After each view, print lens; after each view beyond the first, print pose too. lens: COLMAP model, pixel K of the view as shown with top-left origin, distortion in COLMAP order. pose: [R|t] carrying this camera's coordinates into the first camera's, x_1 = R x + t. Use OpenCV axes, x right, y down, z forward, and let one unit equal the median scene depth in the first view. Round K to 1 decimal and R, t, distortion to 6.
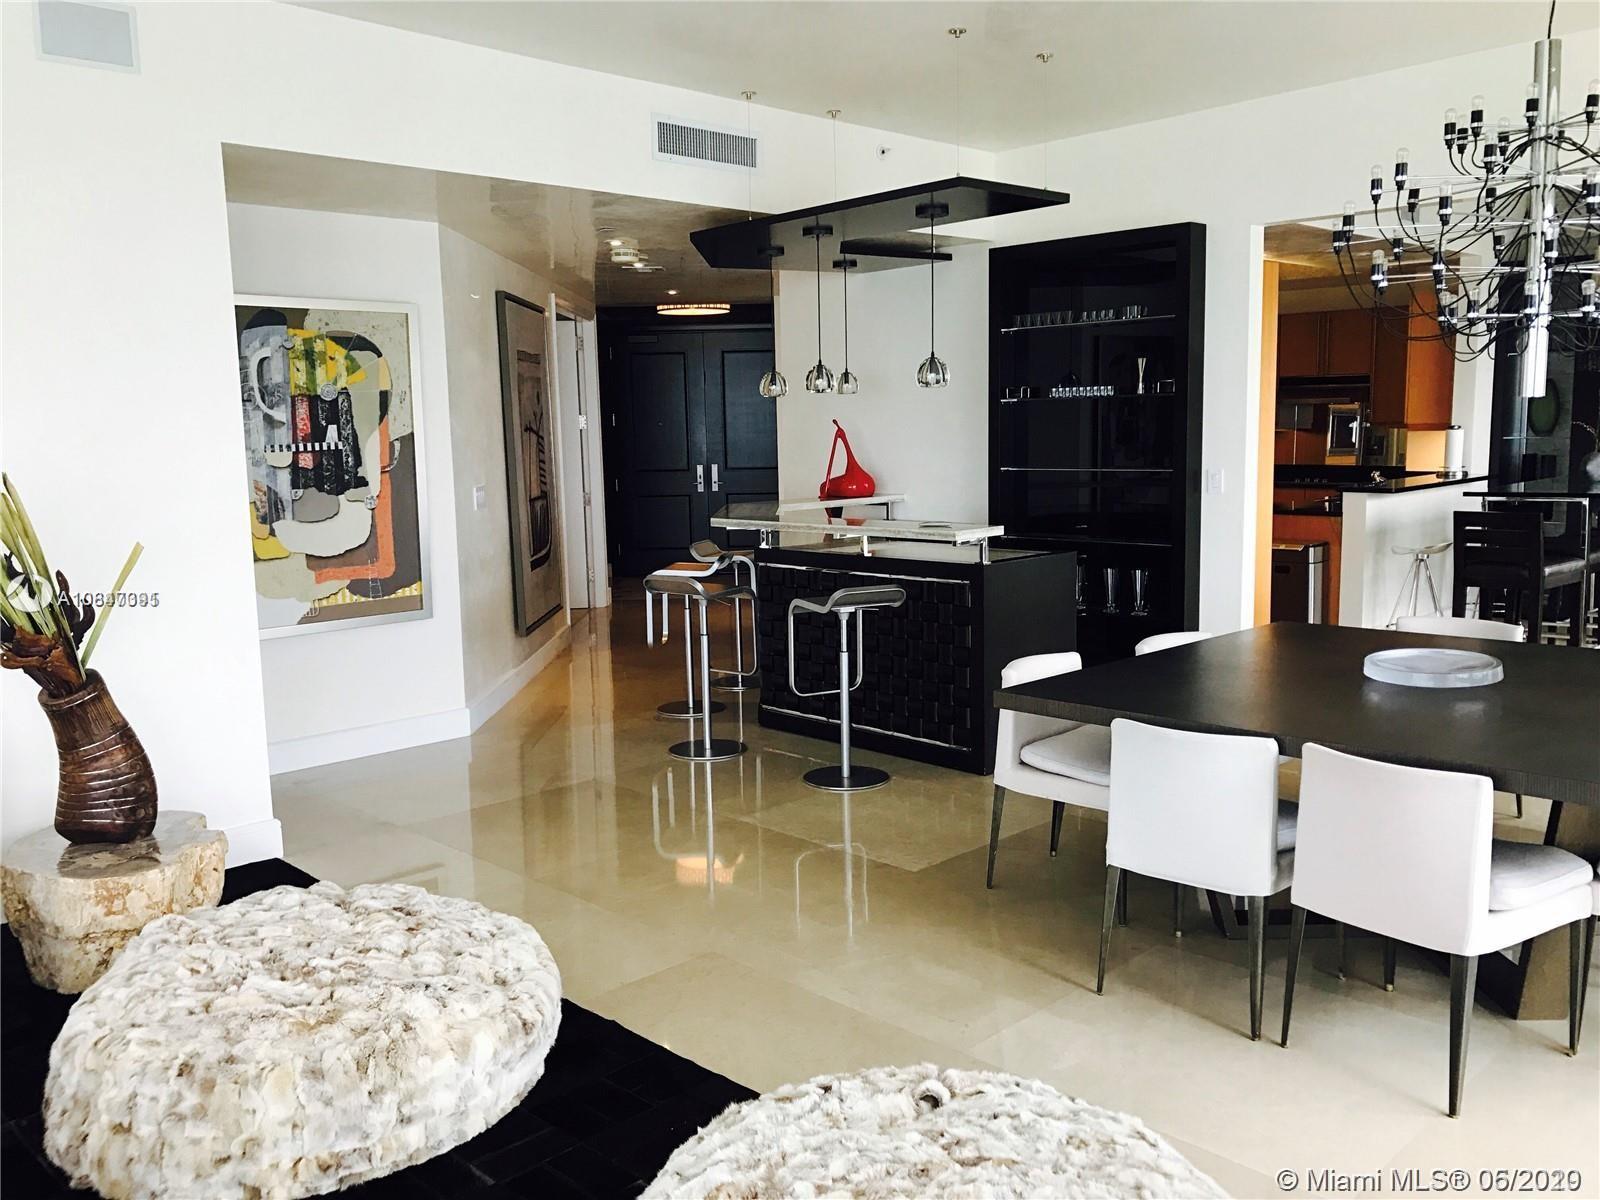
lens RADIAL K [[1326.8, 0, 802.0], [0, 1326.8, 610.1], [0, 0, 1]] dist [0.040780, -0.004704]
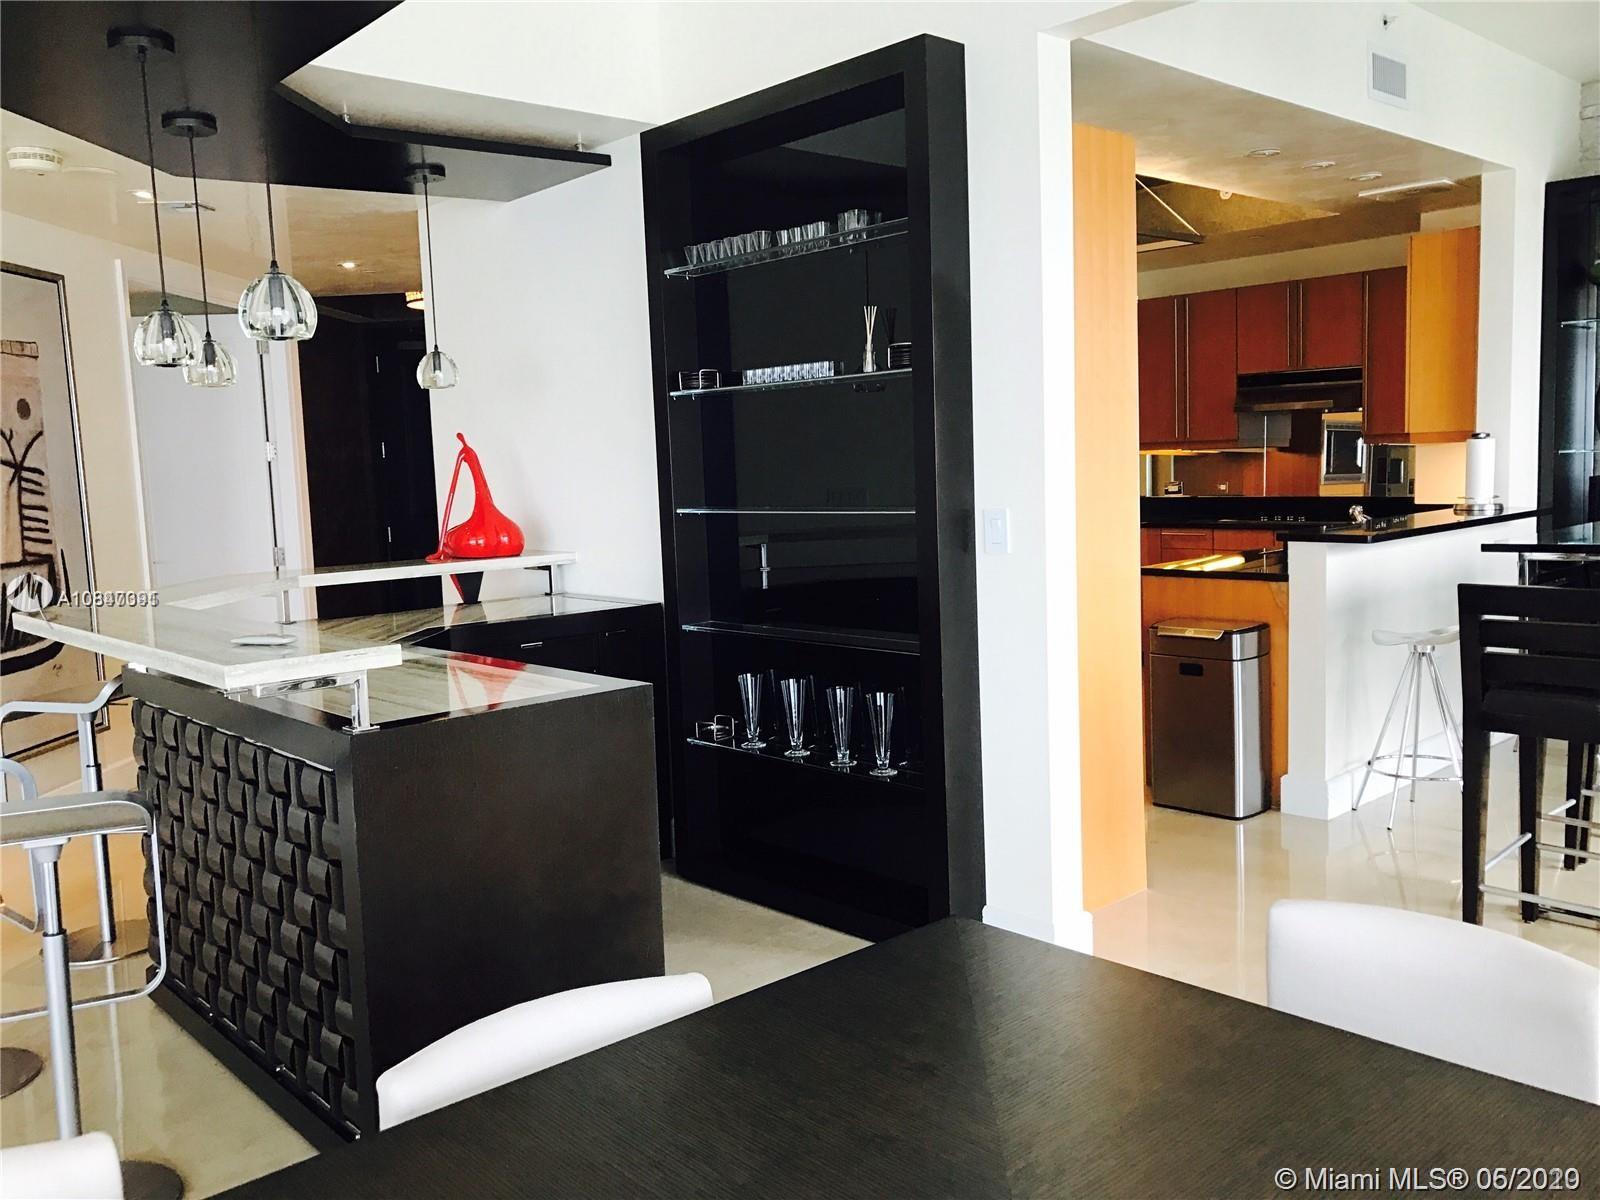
lens RADIAL K [[1326.8, 0, 796.5], [0, 1326.8, 590.5], [0, 0, 1]] dist [0.040780, -0.004704]
pose [[0.999098, -0.010349, -0.041176, 0.205657], [0.008608, 0.999071, -0.042233, -0.042330], [0.041575, 0.041841, 0.998259, 0.386307]]
